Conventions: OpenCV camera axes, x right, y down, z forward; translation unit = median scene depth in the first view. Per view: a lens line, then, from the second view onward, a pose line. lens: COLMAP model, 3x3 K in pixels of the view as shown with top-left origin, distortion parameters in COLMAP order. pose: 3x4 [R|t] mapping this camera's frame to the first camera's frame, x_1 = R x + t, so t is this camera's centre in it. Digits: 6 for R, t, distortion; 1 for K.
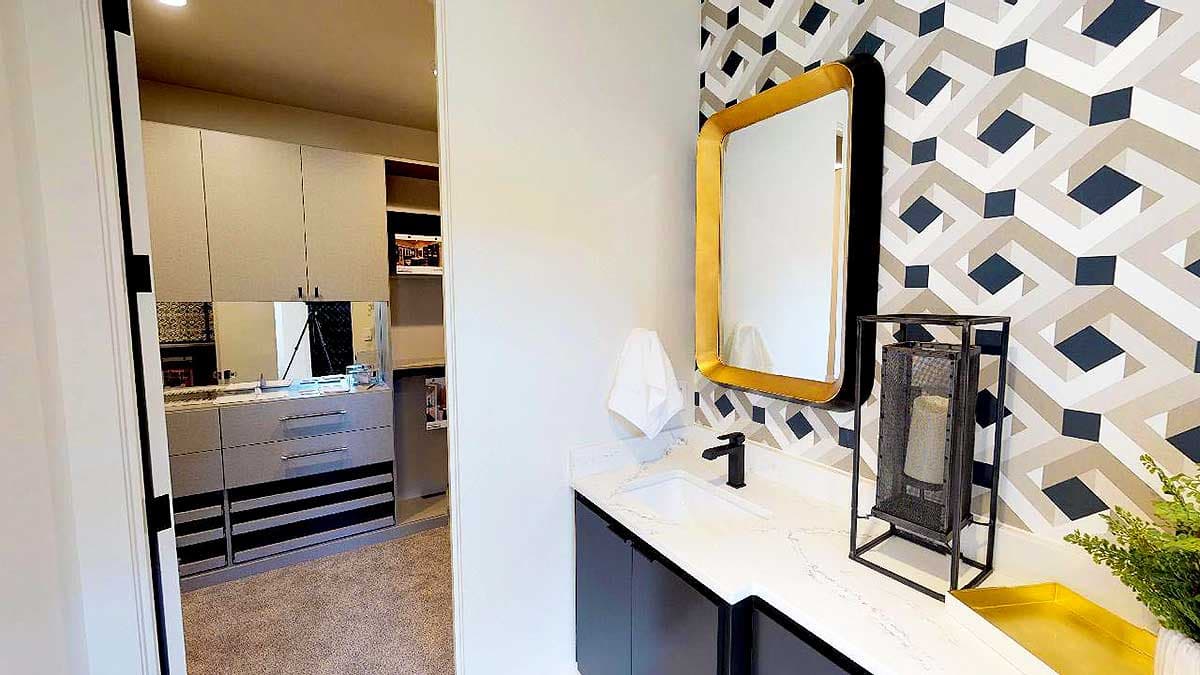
lens RADIAL K [[458.7, 0, 597.4], [0, 458.7, 335.1], [0, 0, 1]] dist [0.001302, 0.000250]
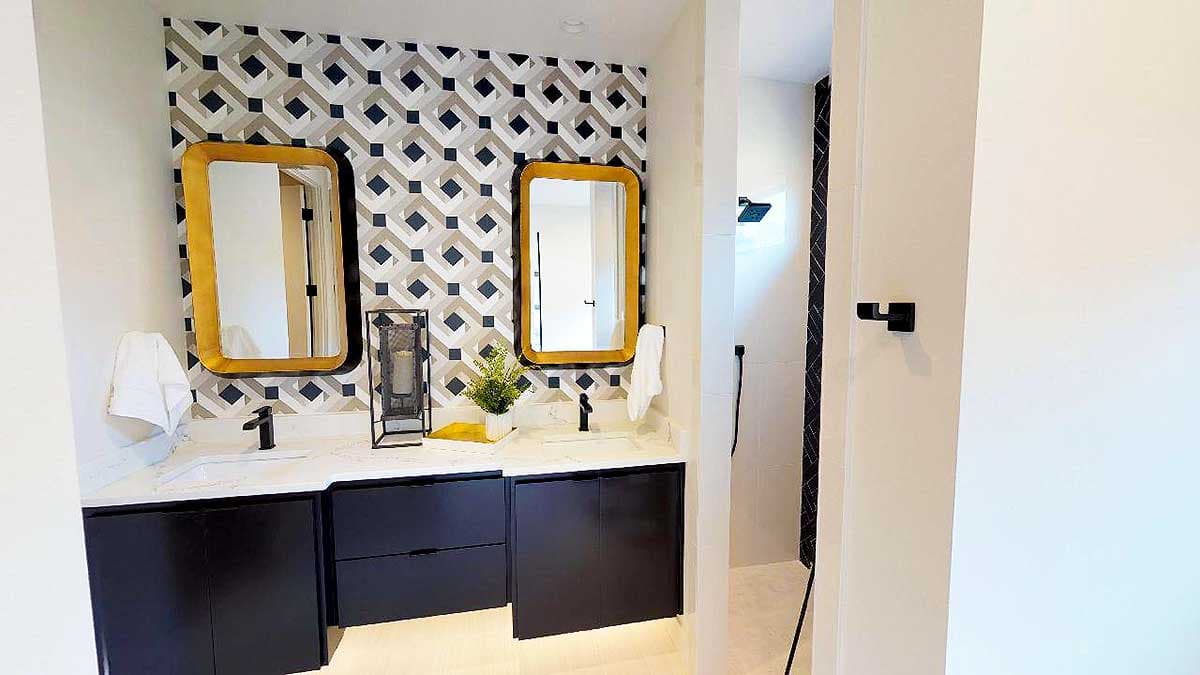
lens RADIAL K [[458.7, 0, 603.5], [0, 458.7, 335.4], [0, 0, 1]] dist [0.001302, 0.000250]
pose [[0.343457, -0.075732, 0.936110, -0.682446], [0.078122, 0.995593, 0.051881, 0.027848], [-0.935914, 0.055312, 0.347859, -0.416308]]
